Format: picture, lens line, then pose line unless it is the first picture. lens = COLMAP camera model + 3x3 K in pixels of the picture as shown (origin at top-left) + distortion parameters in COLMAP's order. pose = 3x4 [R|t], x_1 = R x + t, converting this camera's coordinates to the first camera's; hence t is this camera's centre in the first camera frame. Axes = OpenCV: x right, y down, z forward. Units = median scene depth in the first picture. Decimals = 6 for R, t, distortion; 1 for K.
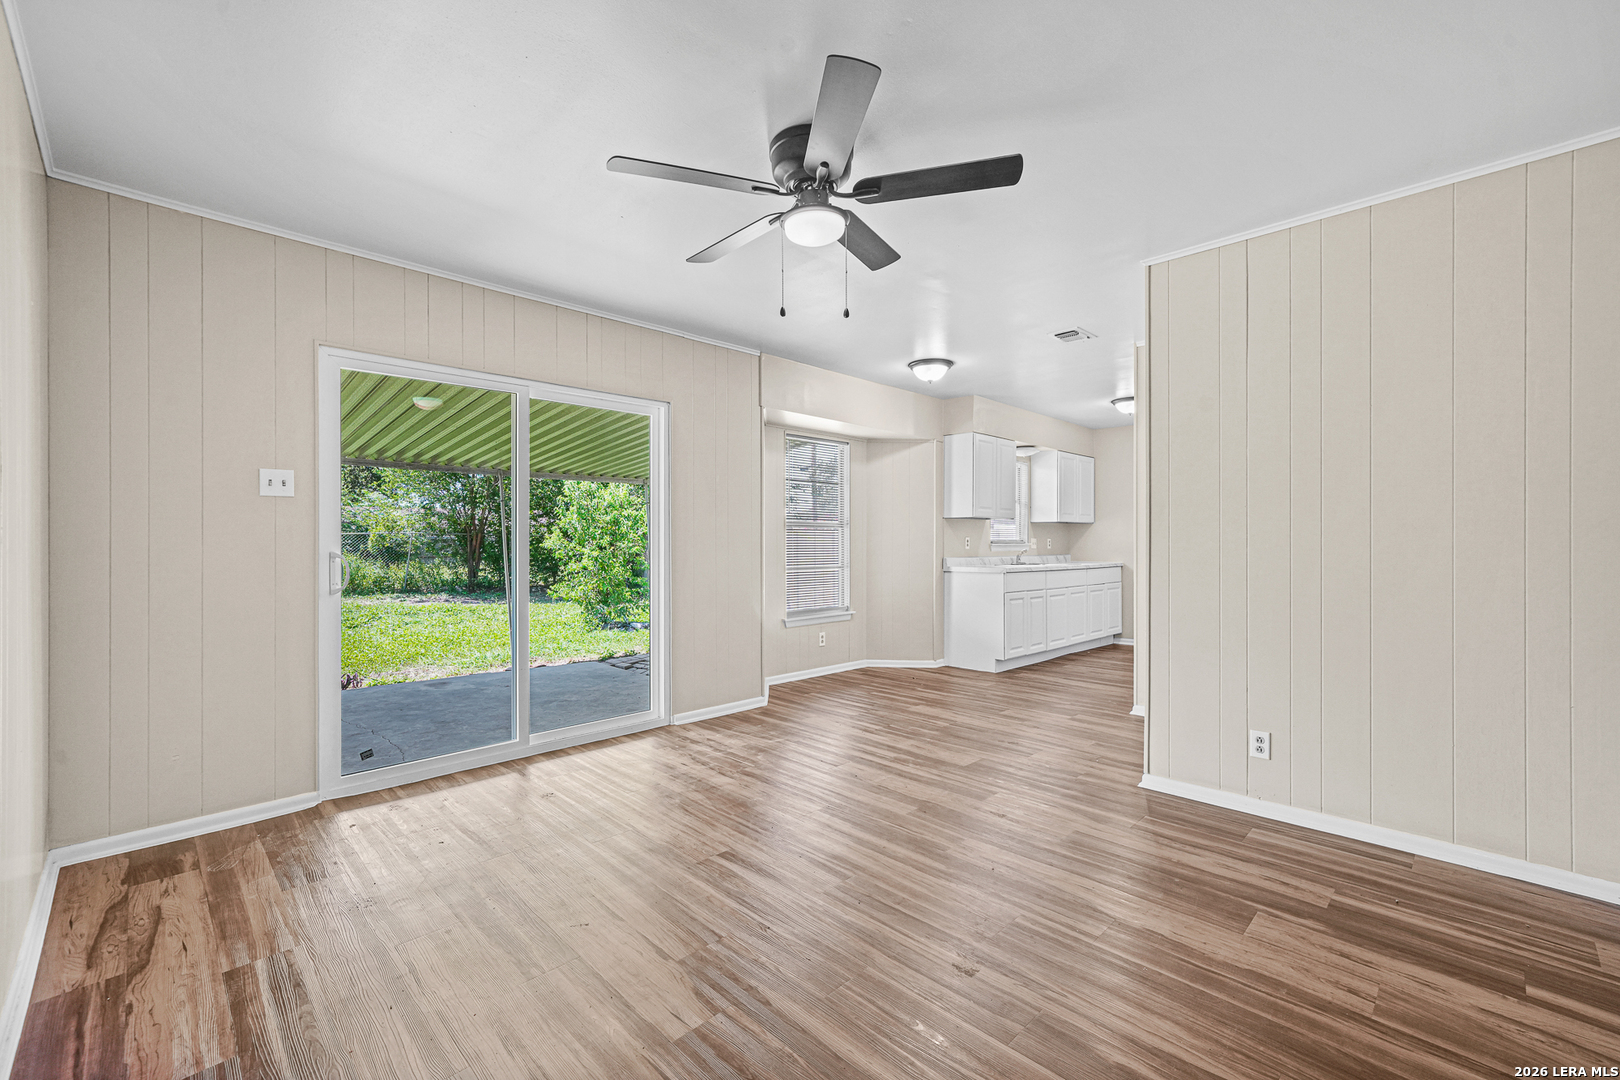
lens RADIAL K [[680.0, 0, 800.7], [0, 680.0, 538.2], [0, 0, 1]] dist [0.004497, 0.000412]
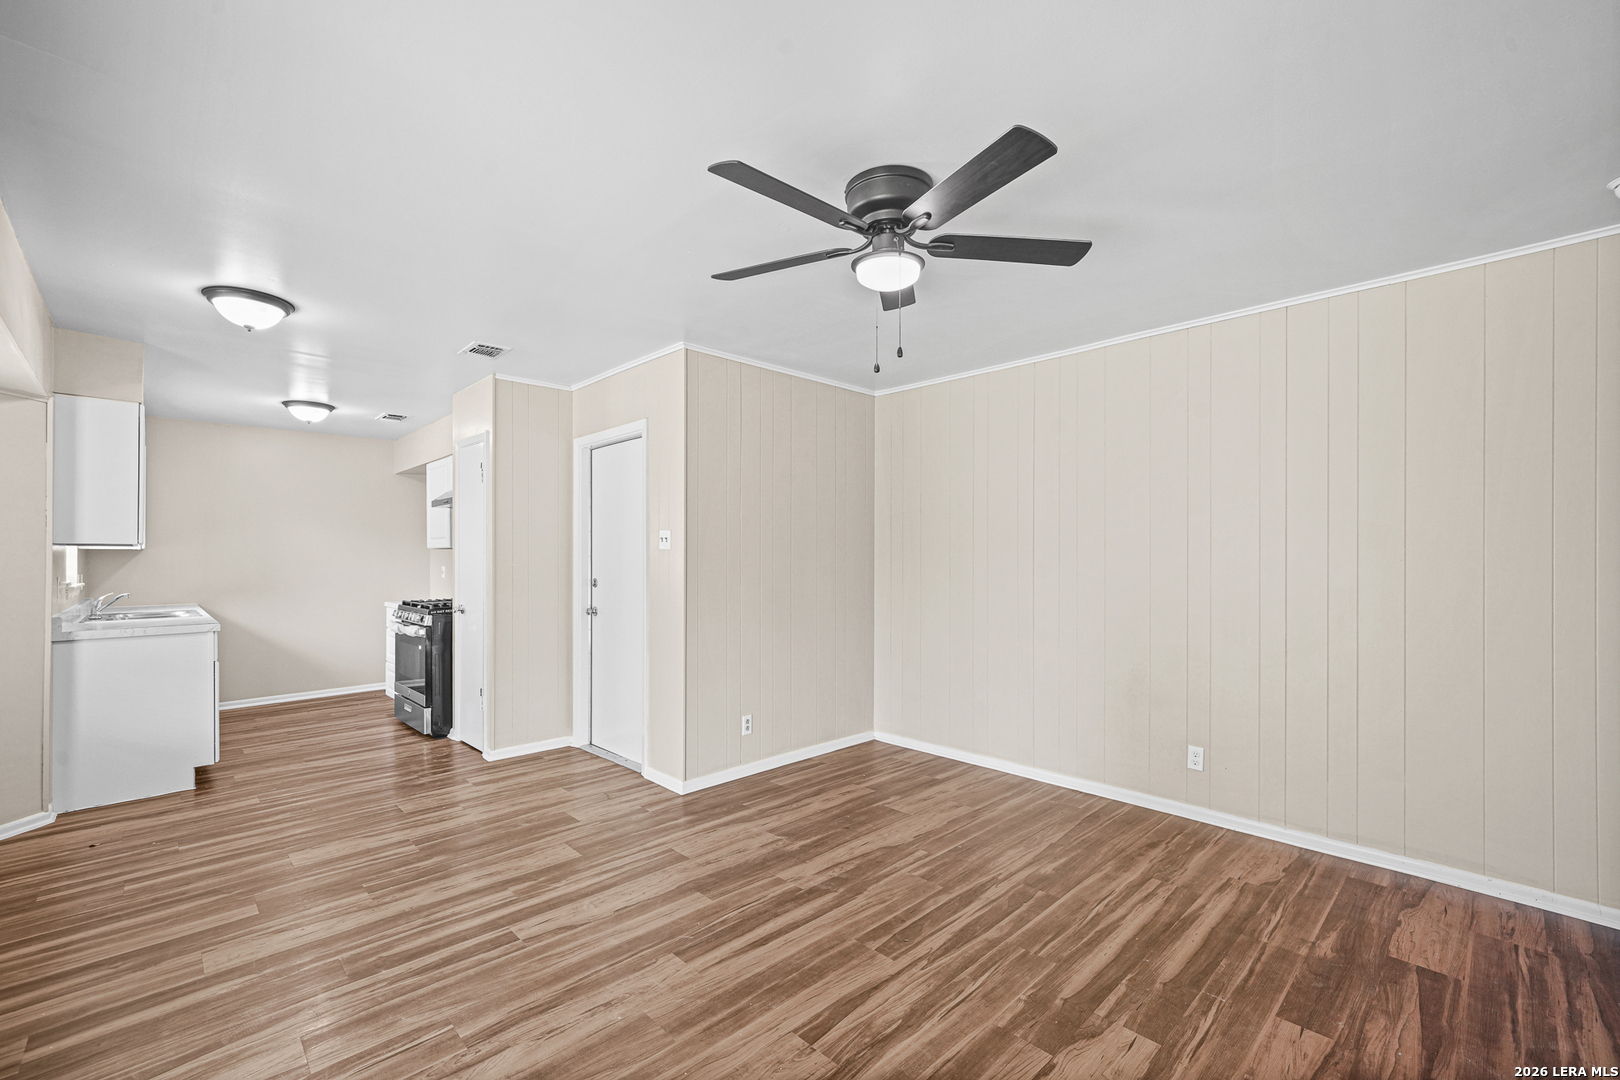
lens RADIAL K [[680.0, 0, 801.4], [0, 680.0, 554.1], [0, 0, 1]] dist [0.004497, 0.000412]
pose [[0.011536, 0.006025, 0.999915, -0.627952], [-0.000741, 0.999982, -0.006017, -0.036359], [-0.999933, -0.000671, 0.011541, 0.743781]]
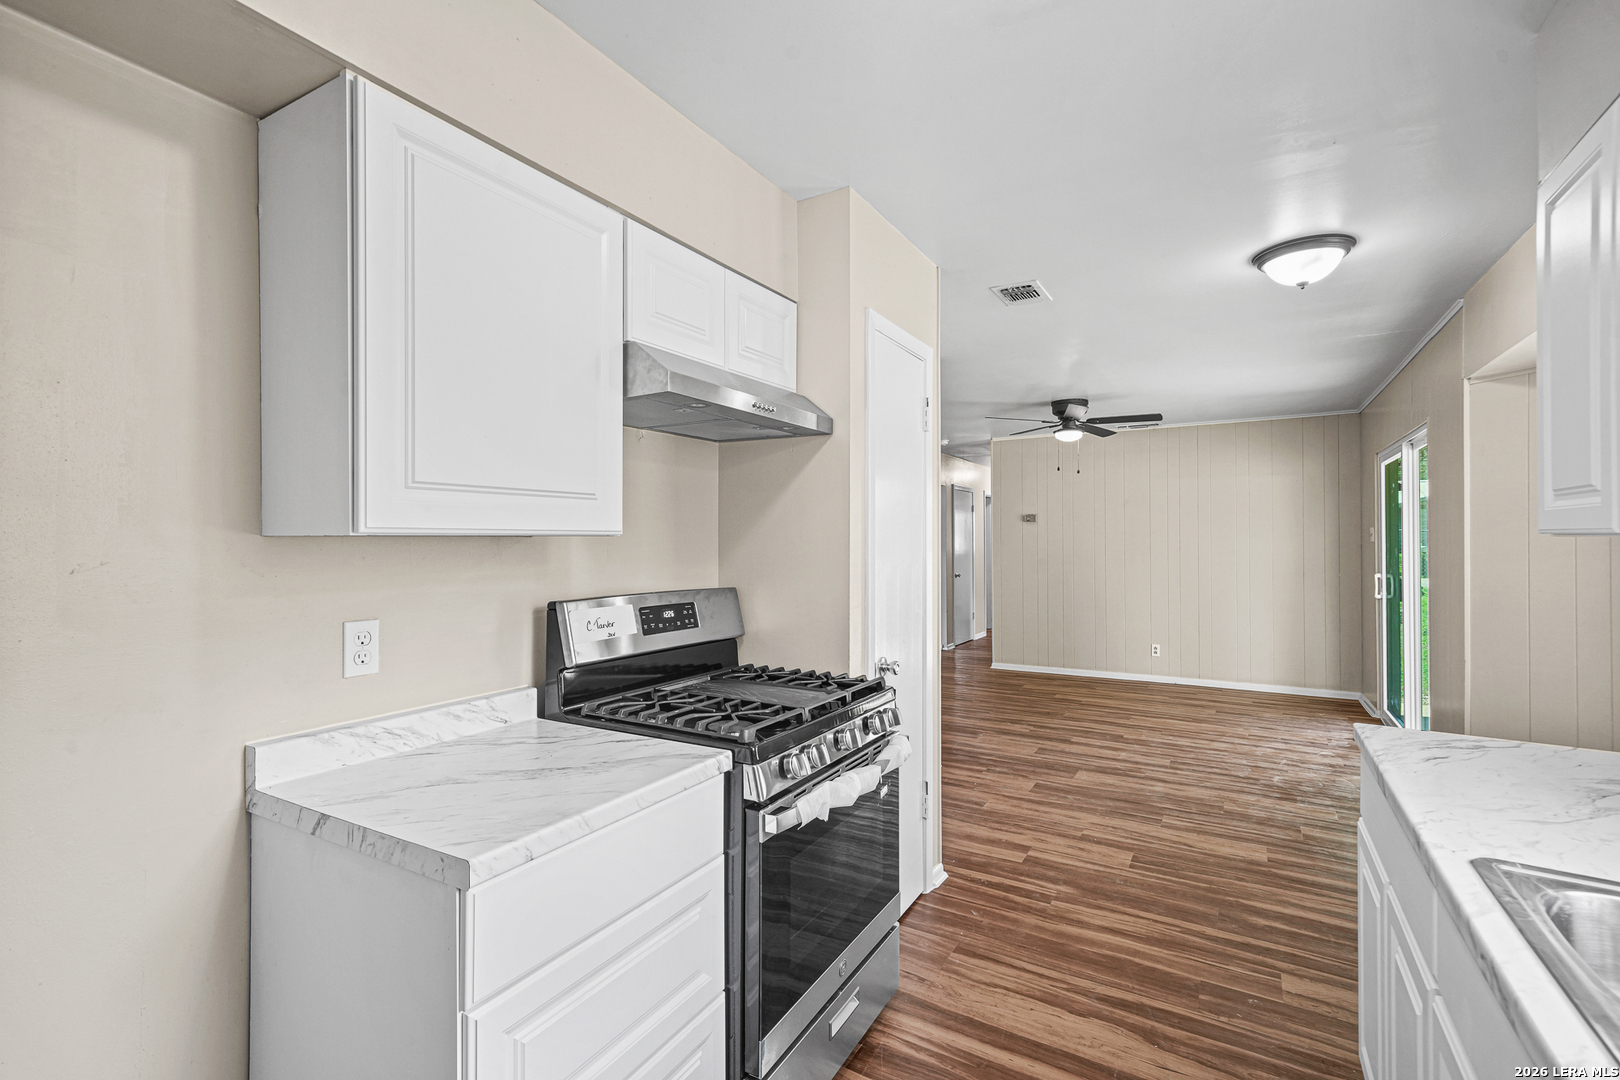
lens RADIAL K [[734.5, 0, 808.2], [0, 734.5, 537.8], [0, 0, 1]] dist [0.015762, 0.000360]
pose [[-0.965544, 0.005064, -0.260190, 1.045810], [0.007247, 0.999946, -0.007432, -0.056394], [0.260138, -0.009062, -0.965529, 2.169914]]
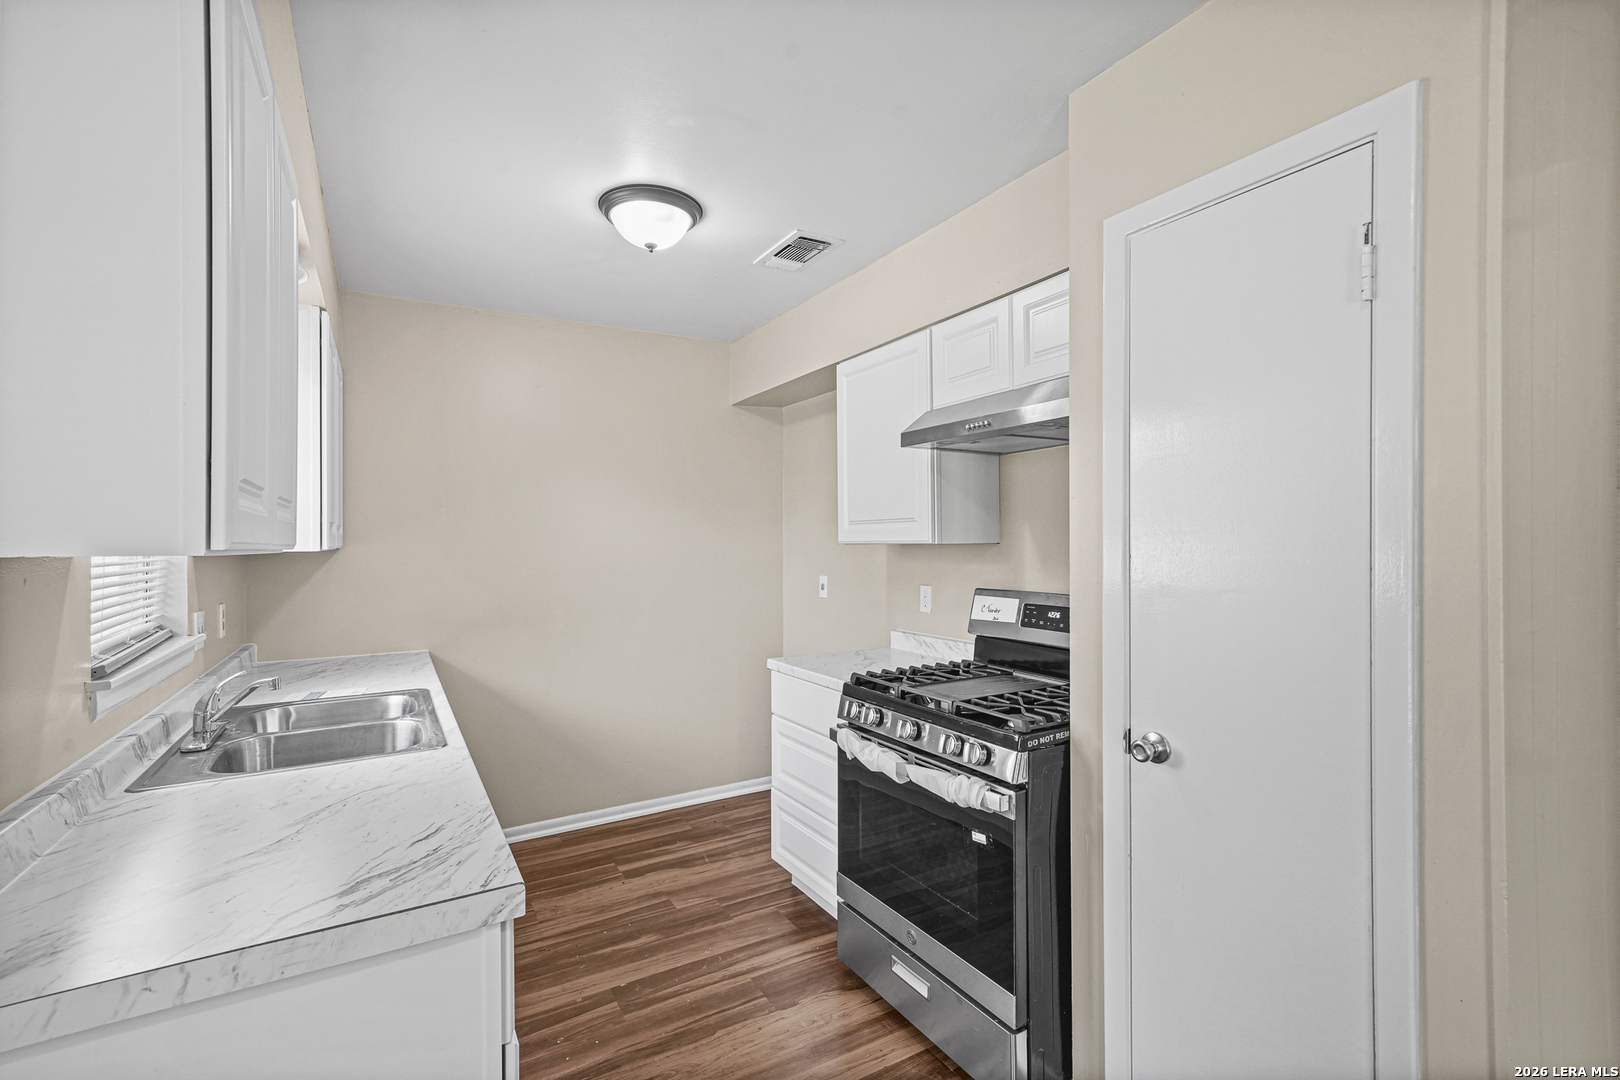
lens RADIAL K [[734.5, 0, 810.8], [0, 734.5, 540.0], [0, 0, 1]] dist [0.015762, 0.000360]
pose [[0.242807, 0.005625, 0.970058, 0.308194], [-0.002622, 0.999983, -0.005143, -0.061855], [-0.970071, -0.001295, 0.242817, 1.604997]]
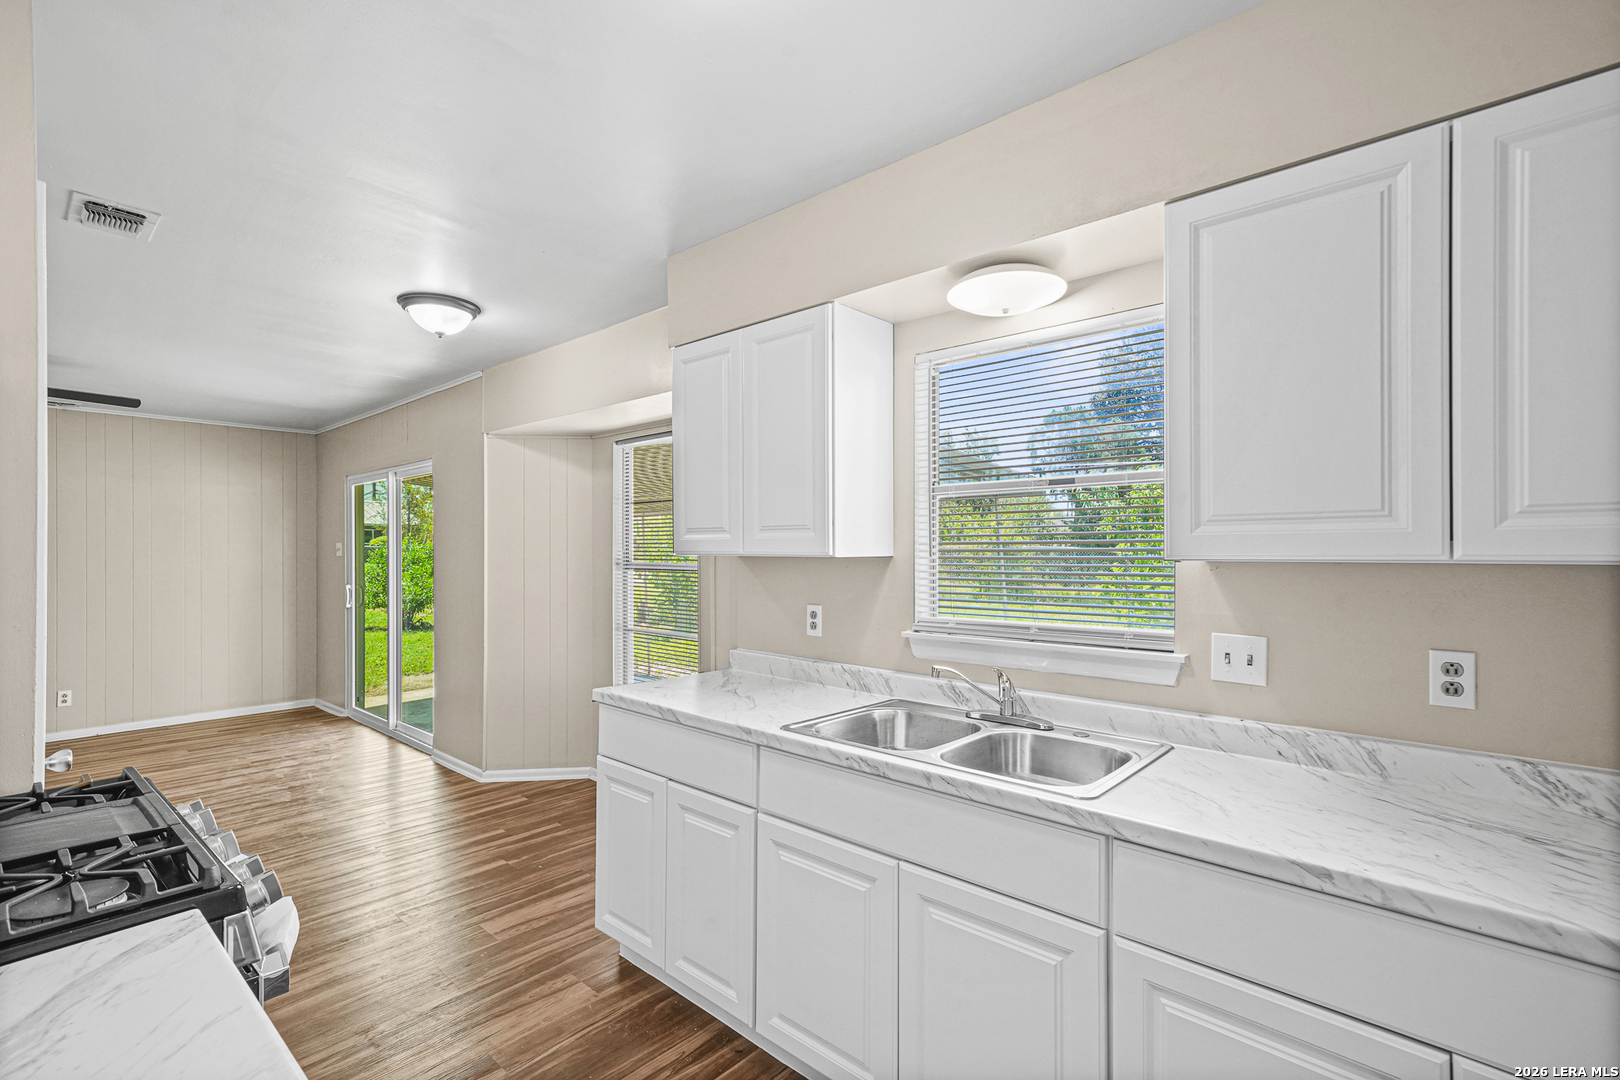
lens RADIAL K [[734.5, 0, 812.1], [0, 734.5, 544.2], [0, 0, 1]] dist [0.015762, 0.000360]
pose [[0.065303, -0.006137, -0.997847, 1.280455], [0.005070, 0.999970, -0.005818, -0.063684], [0.997853, -0.004679, 0.065332, 1.922916]]
